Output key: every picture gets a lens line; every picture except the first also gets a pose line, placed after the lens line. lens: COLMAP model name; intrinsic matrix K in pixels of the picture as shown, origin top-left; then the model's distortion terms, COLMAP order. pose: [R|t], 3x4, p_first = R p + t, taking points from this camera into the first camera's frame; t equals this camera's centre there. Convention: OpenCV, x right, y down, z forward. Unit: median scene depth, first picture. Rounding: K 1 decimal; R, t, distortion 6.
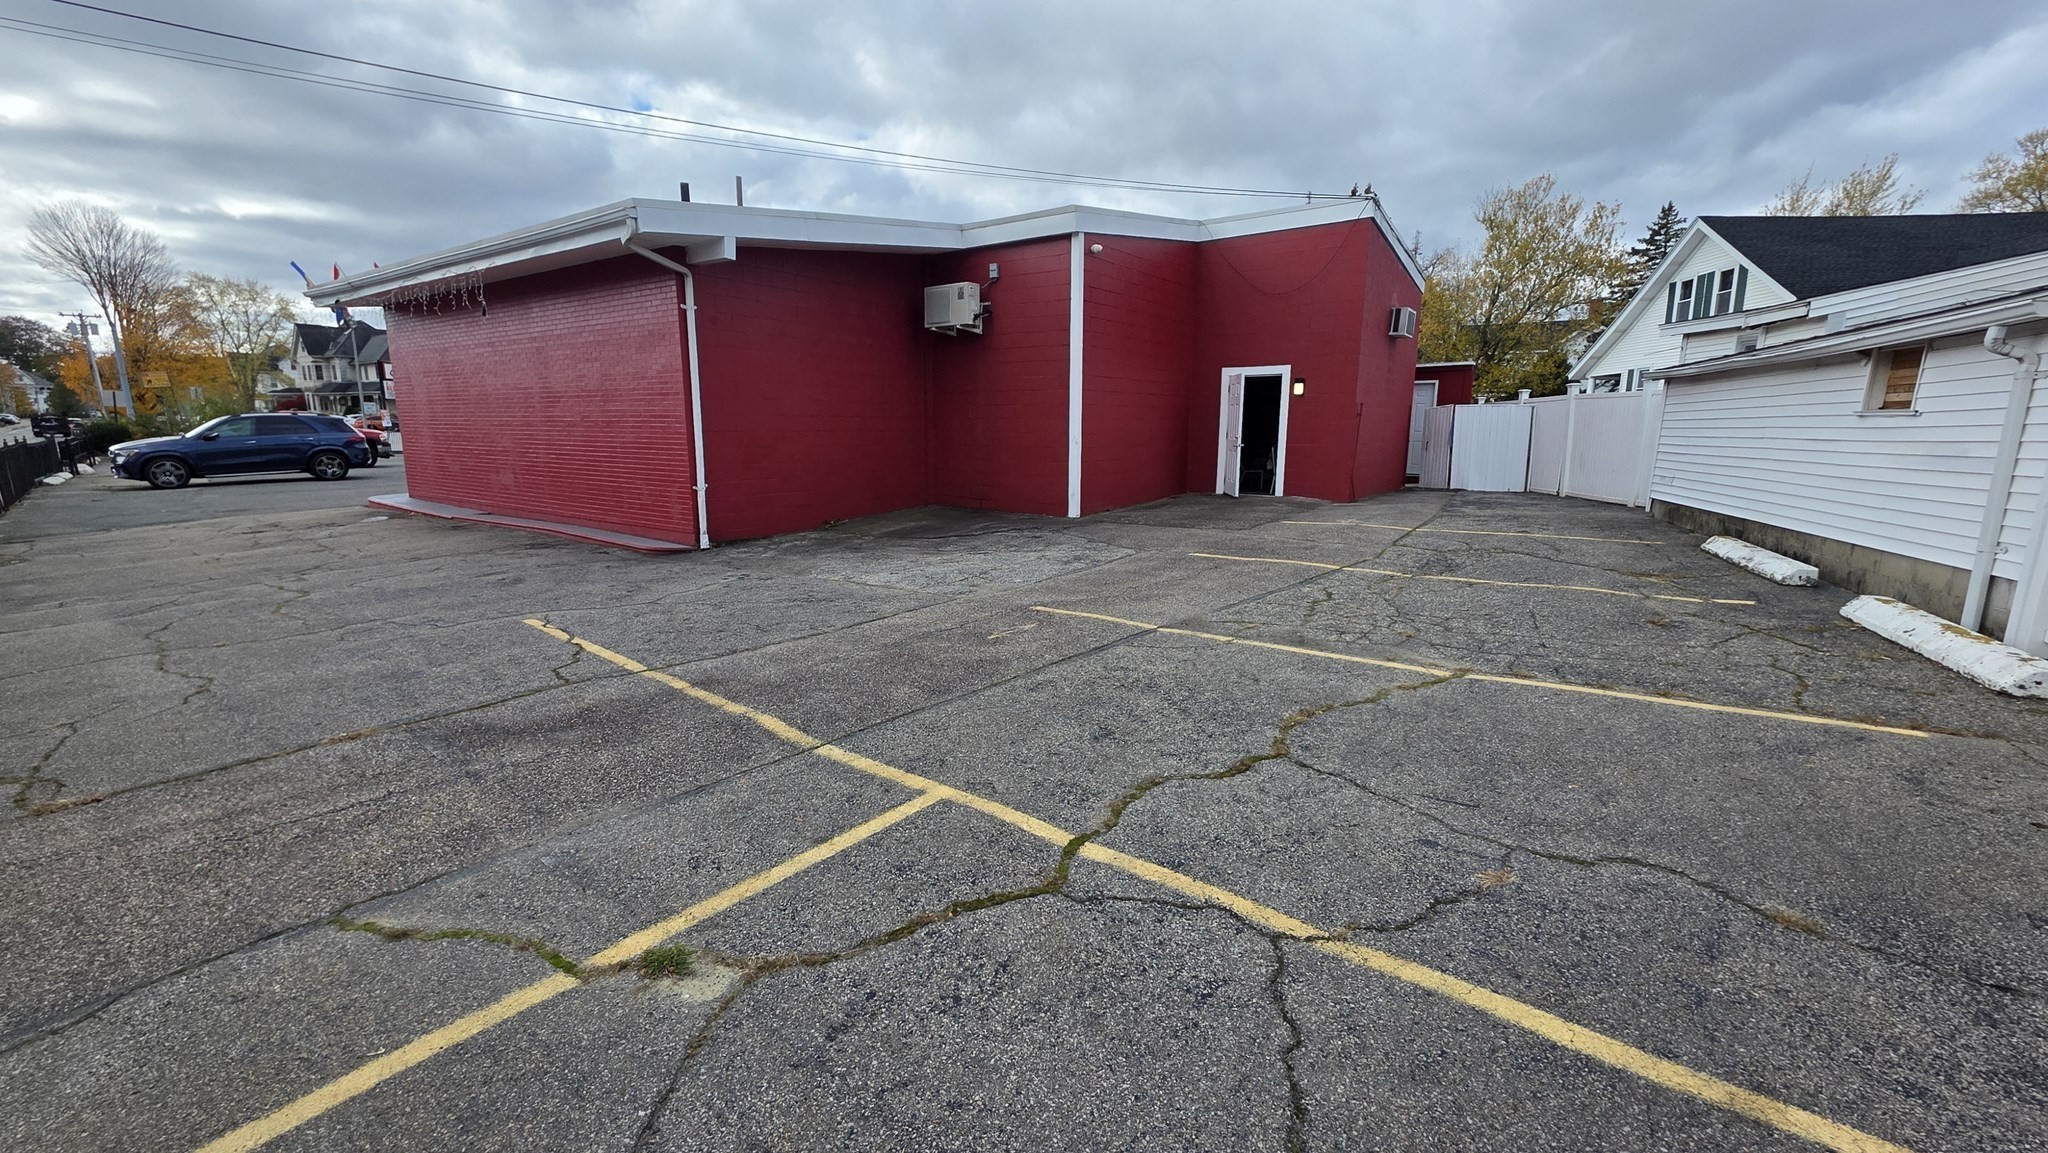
lens RADIAL K [[821.8, 0, 1029.2], [0, 821.8, 575.5], [0, 0, 1]] dist [0.002631, -0.000757]
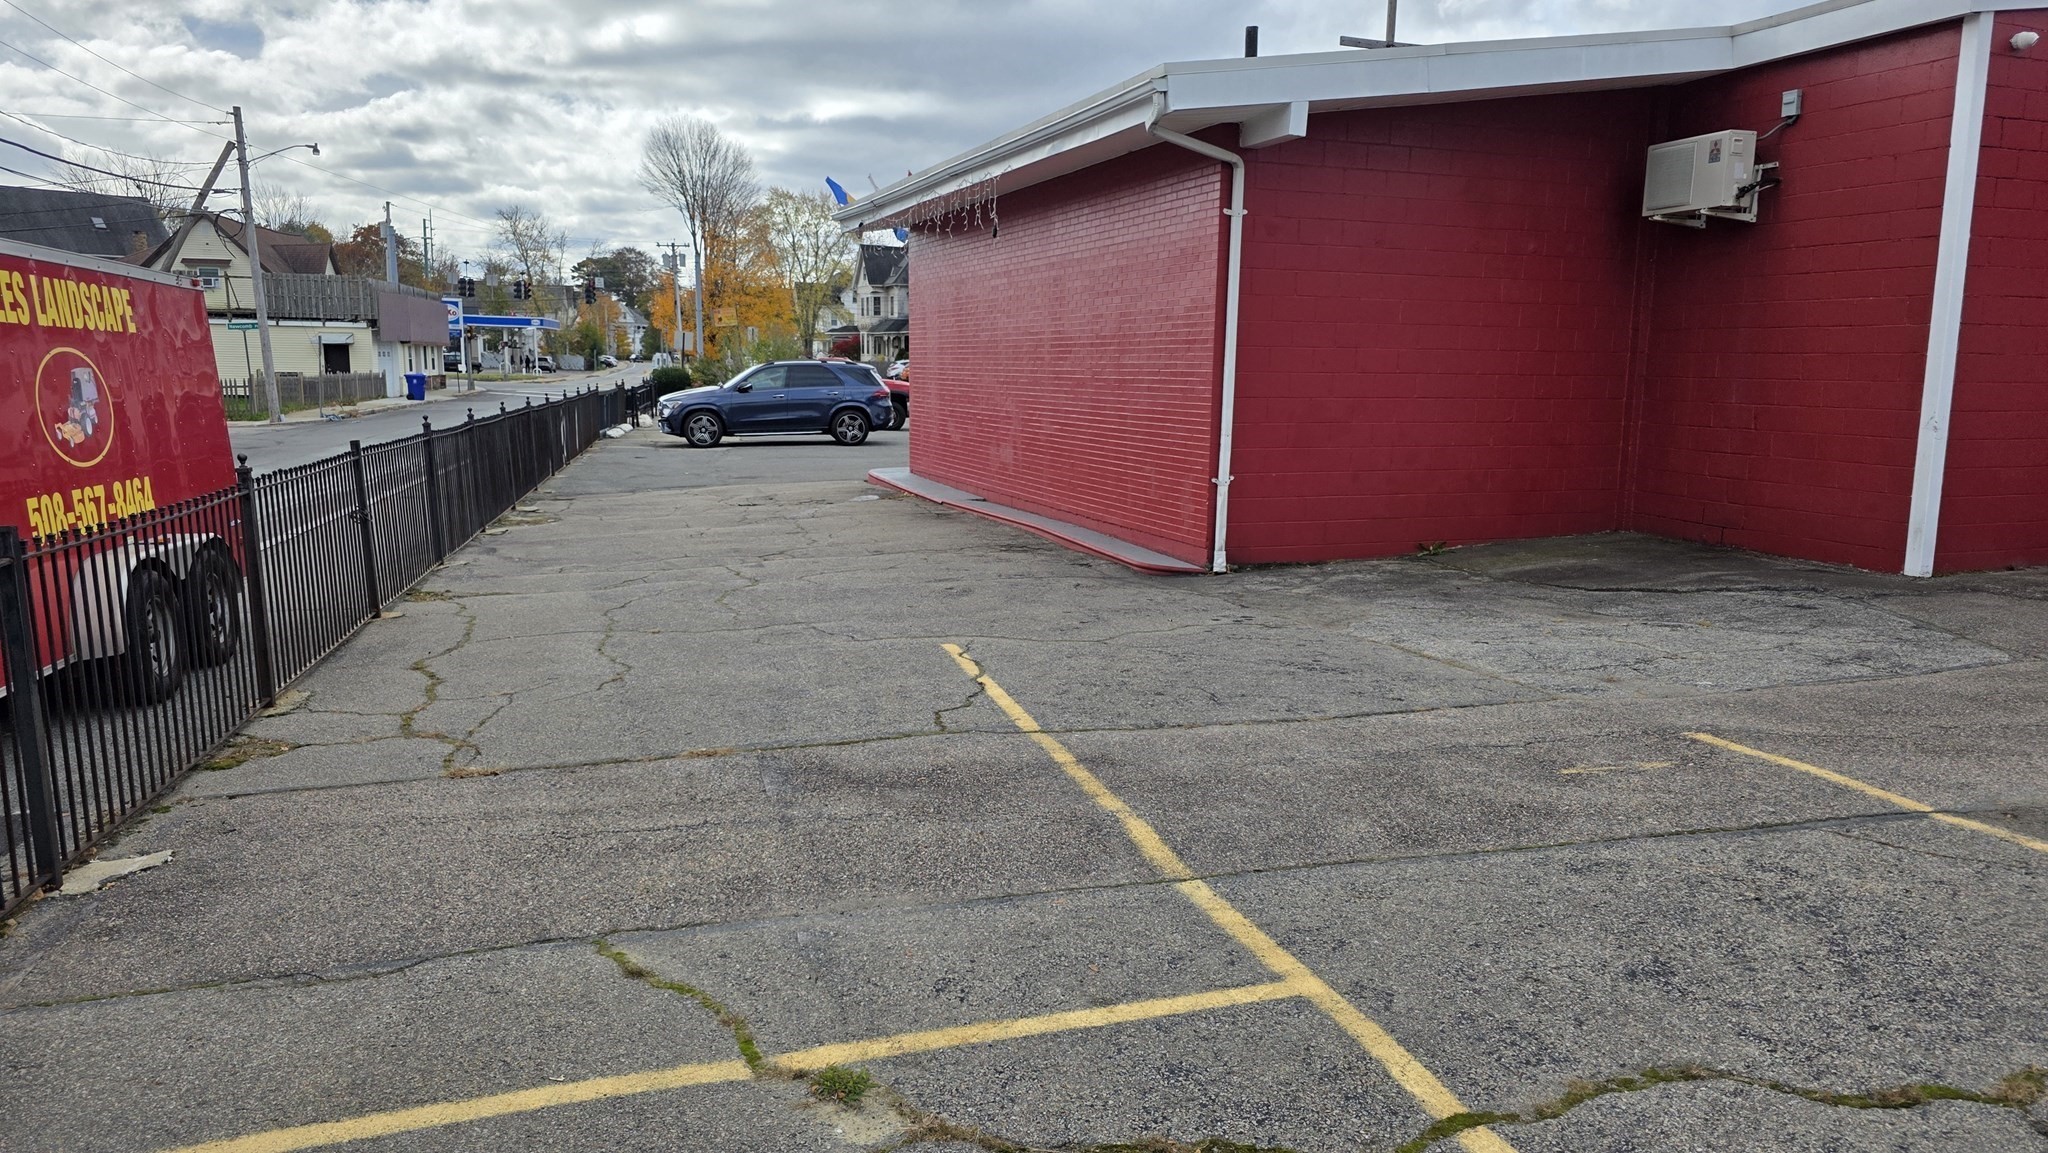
lens RADIAL K [[1378.1, 0, 1033.7], [0, 1378.1, 580.8], [0, 0, 1]] dist [0.065931, -0.061291]
pose [[0.827253, 0.093492, -0.553995, 0.183567], [-0.112441, 0.993658, -0.000213, -0.015666], [0.550462, 0.062468, 0.832520, -0.020495]]
